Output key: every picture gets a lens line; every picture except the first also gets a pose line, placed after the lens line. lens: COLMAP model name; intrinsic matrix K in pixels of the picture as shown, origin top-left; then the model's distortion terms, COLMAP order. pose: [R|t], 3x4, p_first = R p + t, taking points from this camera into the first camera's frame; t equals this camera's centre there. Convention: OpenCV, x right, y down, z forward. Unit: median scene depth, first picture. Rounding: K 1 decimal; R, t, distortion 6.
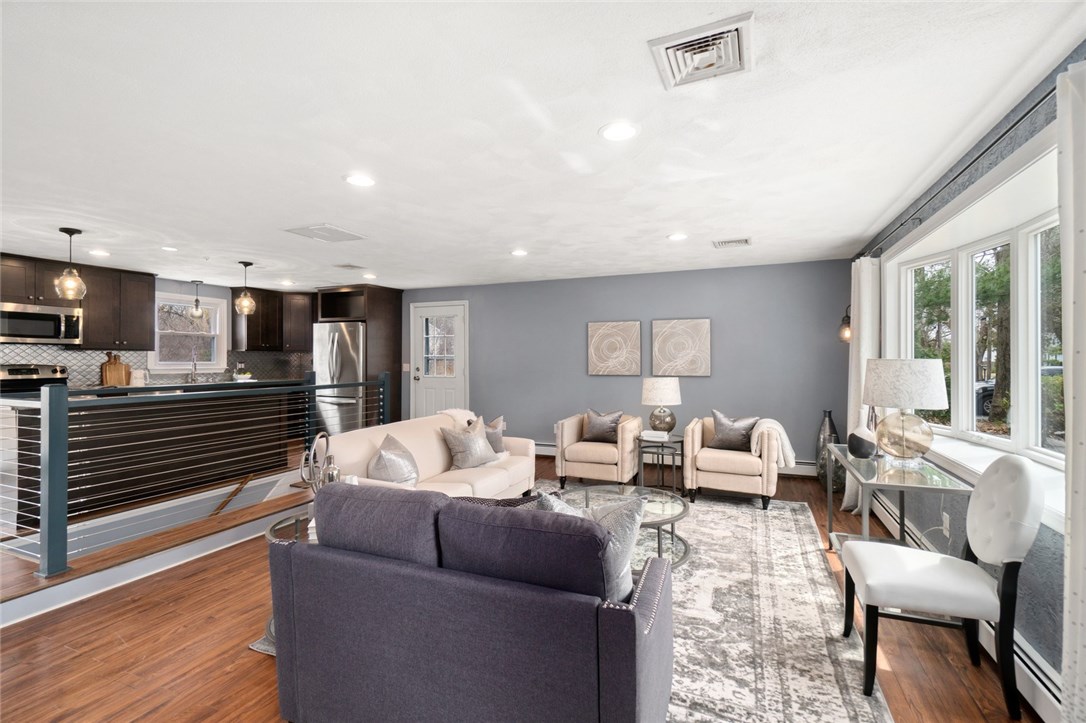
lens RADIAL K [[476.3, 0, 549.9], [0, 476.3, 356.7], [0, 0, 1]] dist [-0.002331, -0.001266]
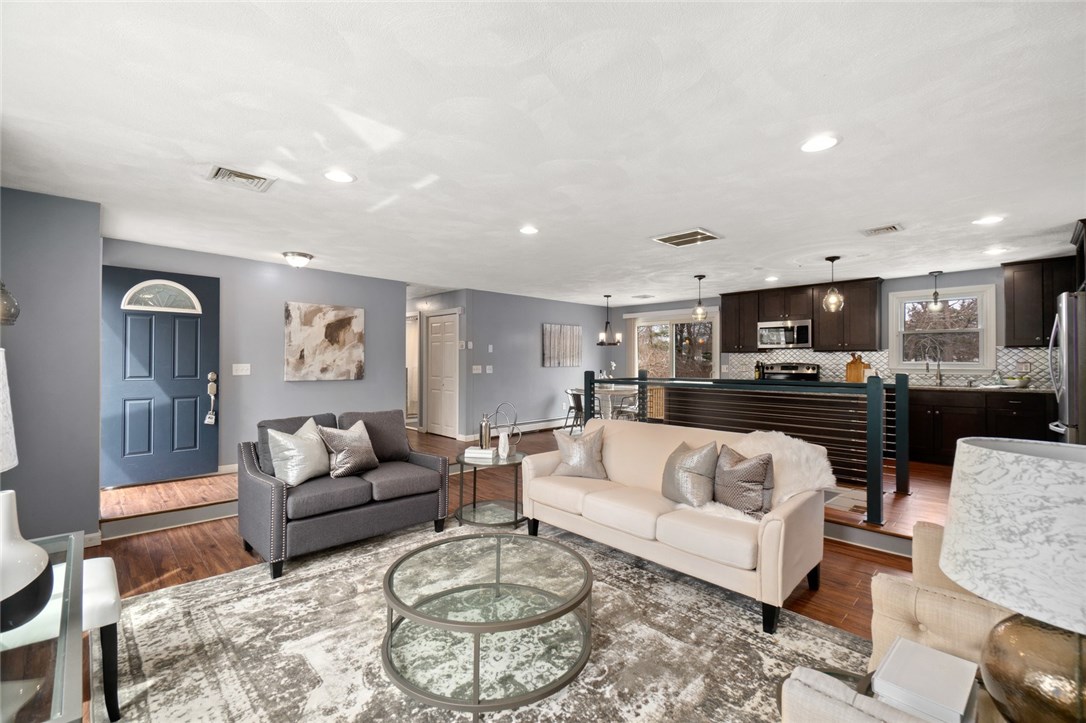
lens RADIAL K [[476.3, 0, 545.8], [0, 476.3, 361.8], [0, 0, 1]] dist [-0.002331, -0.001266]
pose [[-0.396838, 0.000573, -0.917889, 0.430019], [0.003805, 0.999992, -0.001021, 0.009742], [0.917881, -0.003898, -0.396837, 0.795695]]
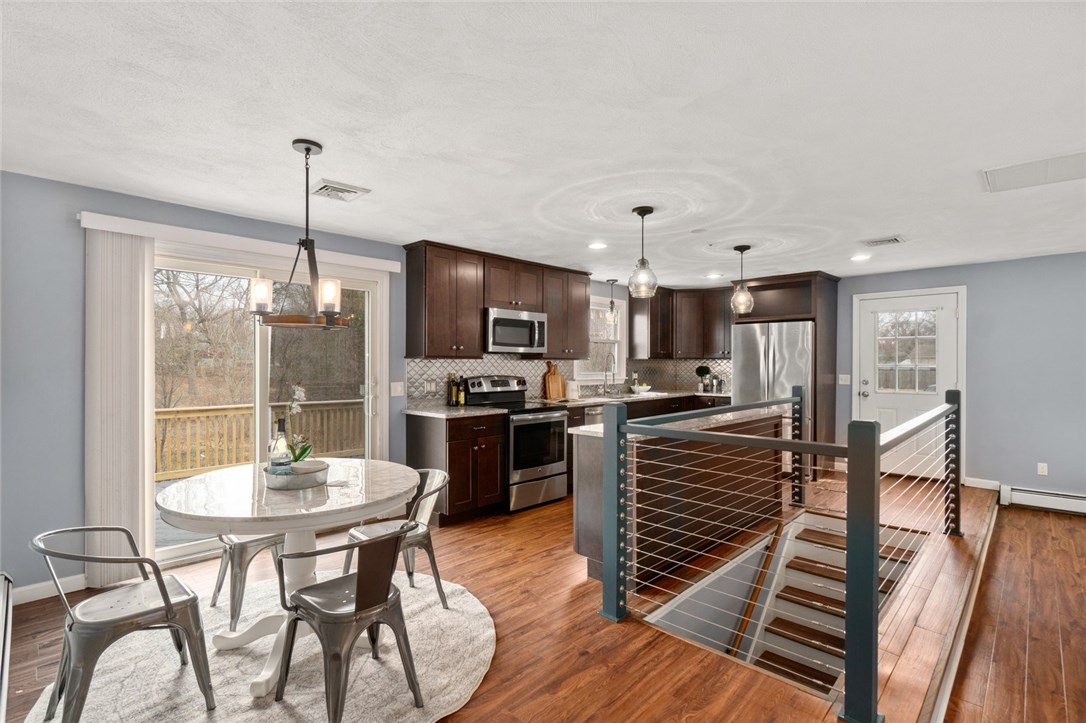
lens RADIAL K [[507.3, 0, 546.8], [0, 507.3, 368.0], [0, 0, 1]] dist [-0.004968, -0.002442]
pose [[0.927732, 0.002059, -0.373241, -0.586154], [0.002945, 0.999913, 0.012834, -0.009903], [0.373236, -0.013006, 0.927645, 0.103936]]
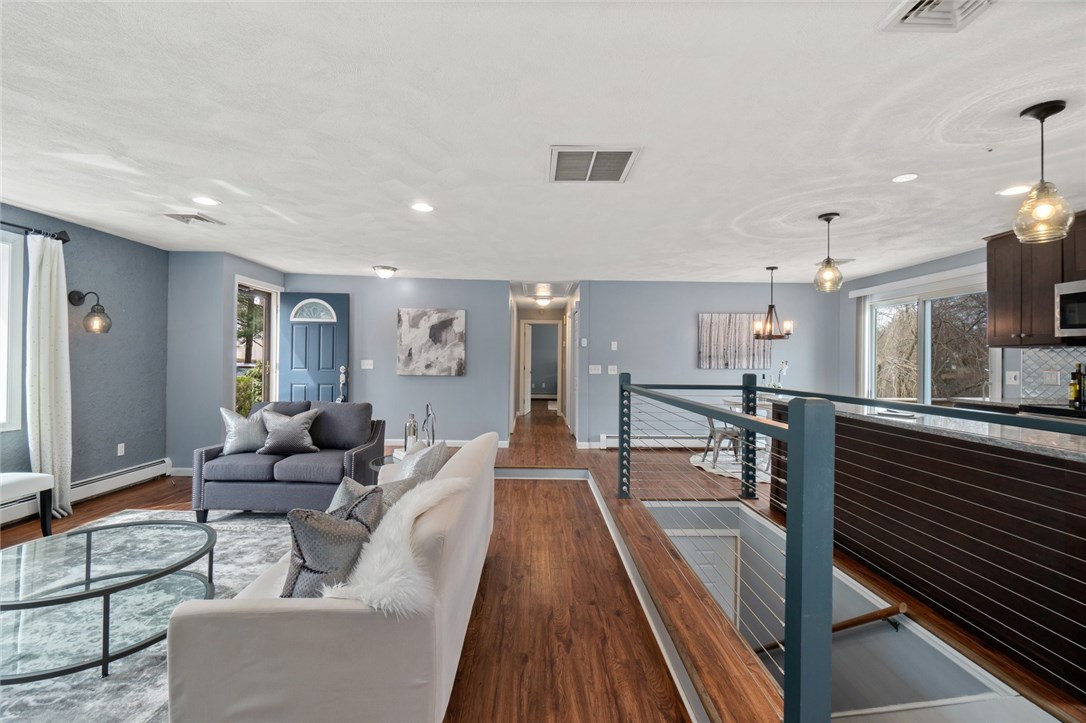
lens RADIAL K [[476.3, 0, 539.6], [0, 476.3, 362.9], [0, 0, 1]] dist [-0.002331, -0.001266]
pose [[-0.920311, -0.009350, -0.391076, -0.101678], [-0.009469, 0.999954, -0.001626, 0.015668], [0.391073, 0.002207, -0.920357, 1.119485]]
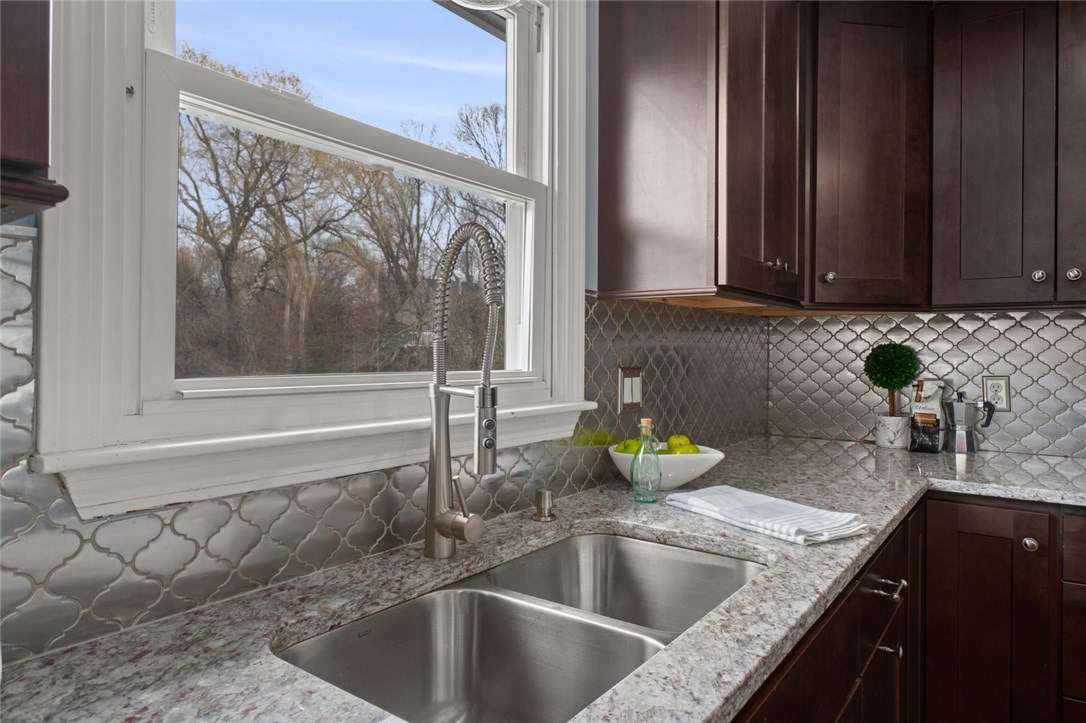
lens RADIAL K [[656.9, 0, 542.4], [0, 656.9, 351.2], [0, 0, 1]] dist [-0.031452, -0.001472]
pose [[0.965616, 0.003995, -0.259942, -0.801979], [-0.003145, 0.999988, 0.003684, 0.006117], [0.259954, -0.002740, 0.965617, 0.999987]]
